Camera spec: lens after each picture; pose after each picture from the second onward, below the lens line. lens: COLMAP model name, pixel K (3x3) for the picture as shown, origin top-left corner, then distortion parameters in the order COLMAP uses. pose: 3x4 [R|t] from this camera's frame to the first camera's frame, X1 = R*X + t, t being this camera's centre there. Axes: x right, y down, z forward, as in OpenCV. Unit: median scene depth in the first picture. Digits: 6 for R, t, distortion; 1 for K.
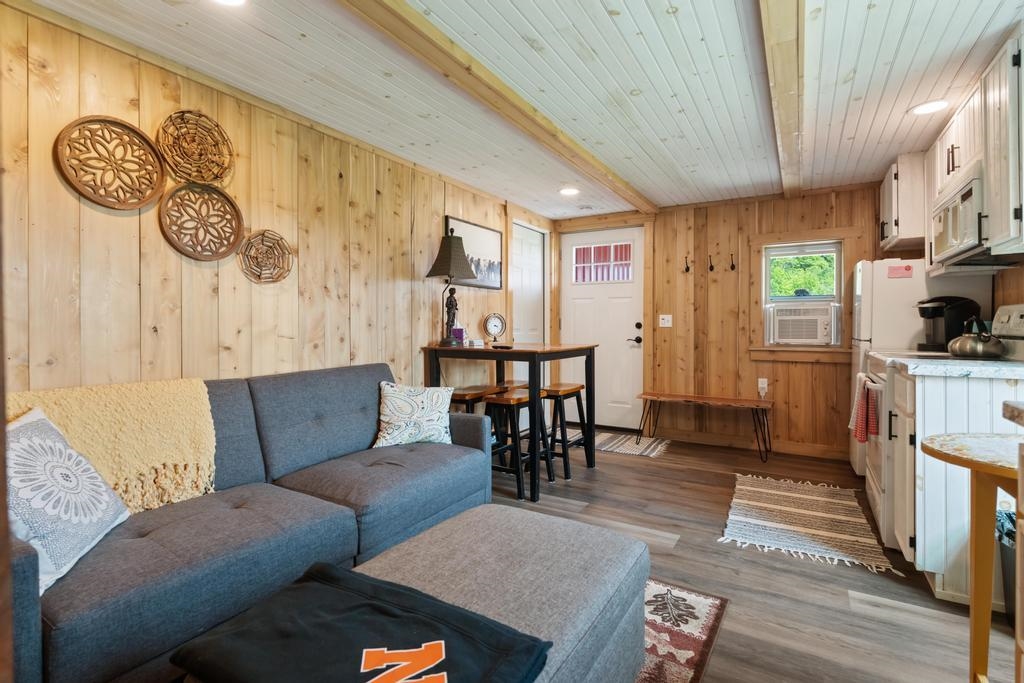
lens RADIAL K [[492.3, 0, 513.4], [0, 492.3, 332.8], [0, 0, 1]] dist [-0.001876, -0.000340]
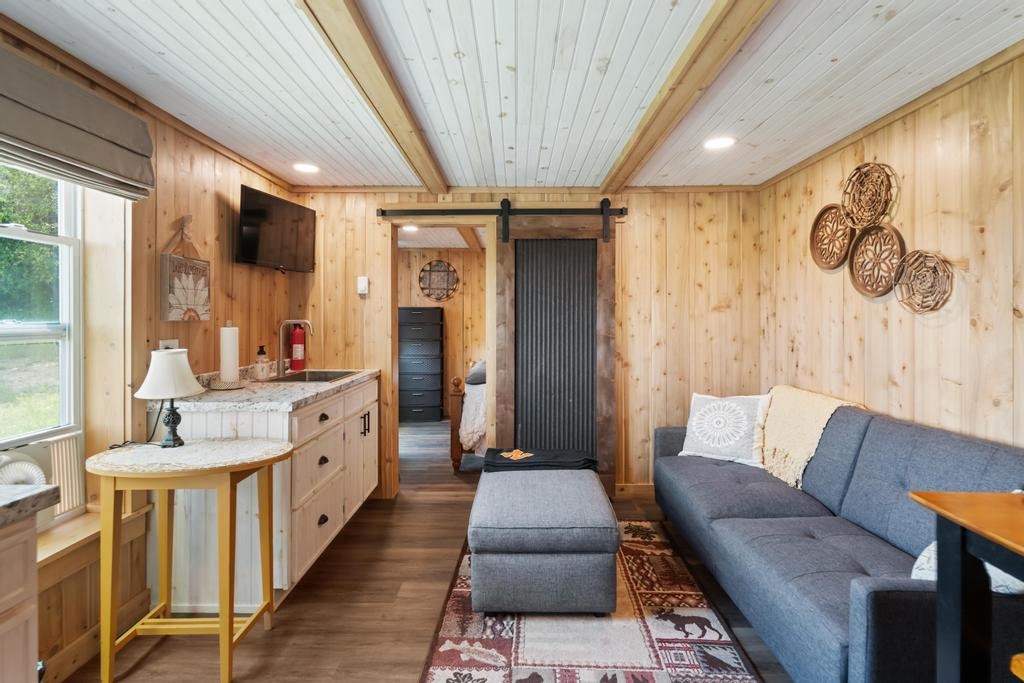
lens RADIAL K [[492.3, 0, 515.1], [0, 492.3, 317.8], [0, 0, 1]] dist [-0.001876, -0.000340]
pose [[-0.863188, 0.007232, -0.504831, 0.598404], [0.002622, 0.999948, 0.009843, -0.117847], [0.504876, 0.007173, -0.863162, 1.573551]]
